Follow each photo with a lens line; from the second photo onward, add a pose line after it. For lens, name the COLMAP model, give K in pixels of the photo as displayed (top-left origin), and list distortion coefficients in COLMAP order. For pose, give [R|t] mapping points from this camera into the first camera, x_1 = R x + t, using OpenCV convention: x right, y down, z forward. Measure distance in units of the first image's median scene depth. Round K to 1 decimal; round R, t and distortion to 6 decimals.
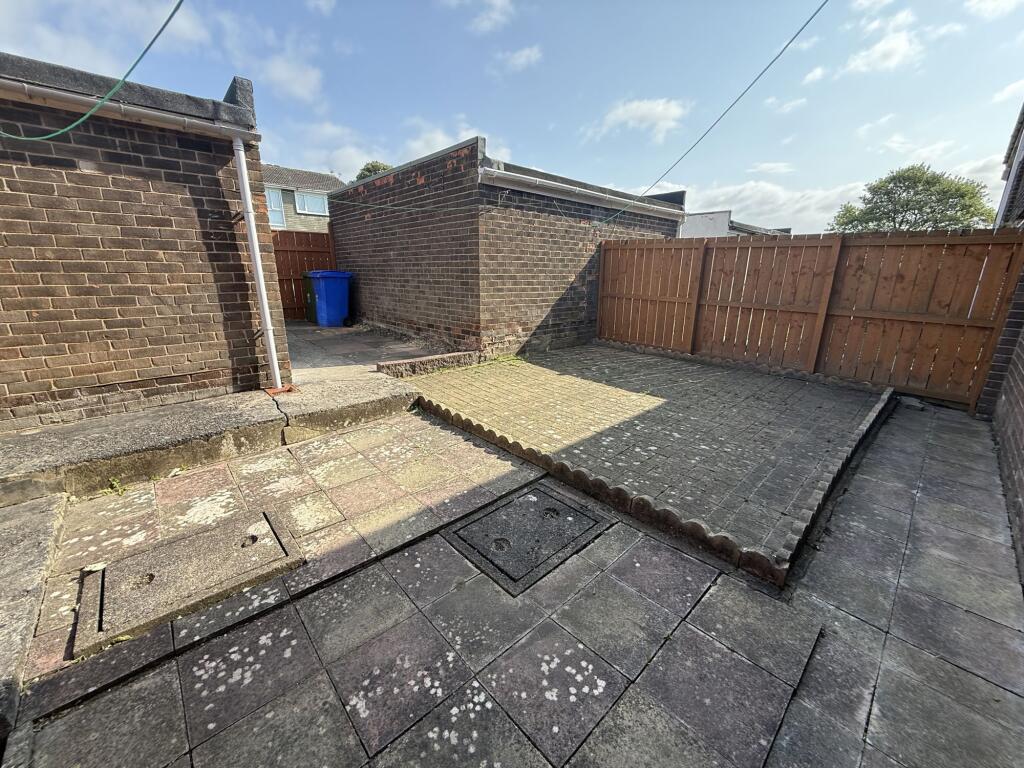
lens RADIAL K [[408.5, 0, 509.8], [0, 408.5, 384.9], [0, 0, 1]] dist [0.000383, 0.000016]
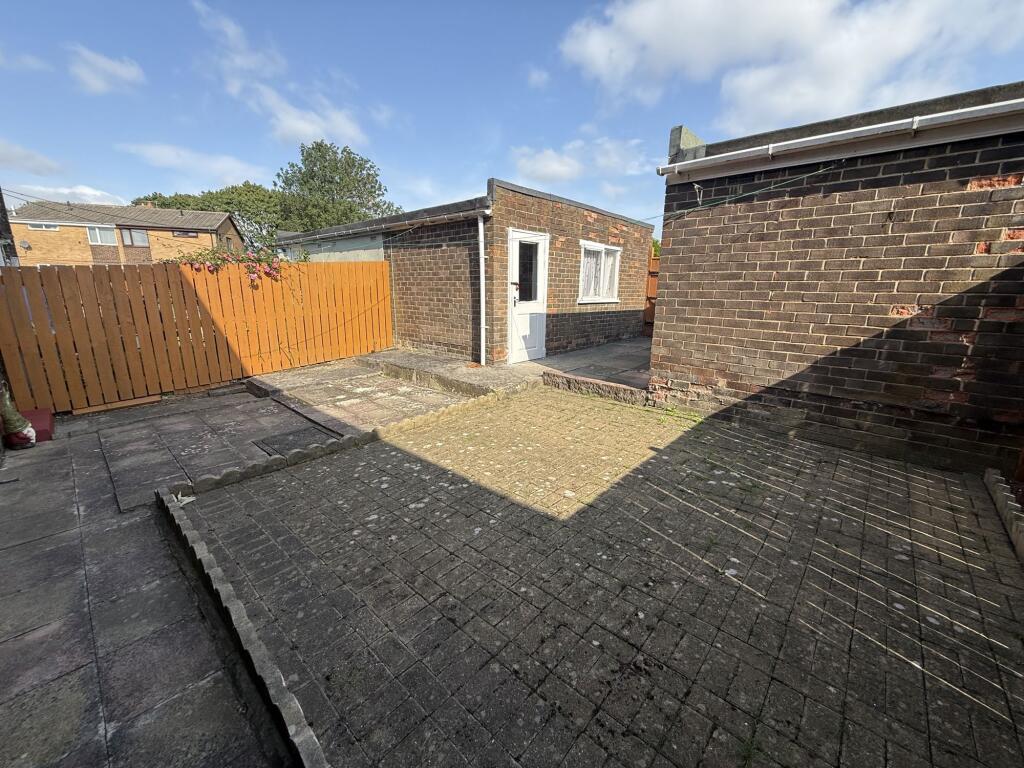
lens RADIAL K [[408.5, 0, 509.2], [0, 408.5, 384.3], [0, 0, 1]] dist [0.000383, 0.000016]
pose [[0.078646, 0.220104, -0.972301, 0.739121], [-0.280776, 0.940729, 0.190246, -0.186993], [0.956546, 0.258037, 0.135784, 0.671250]]
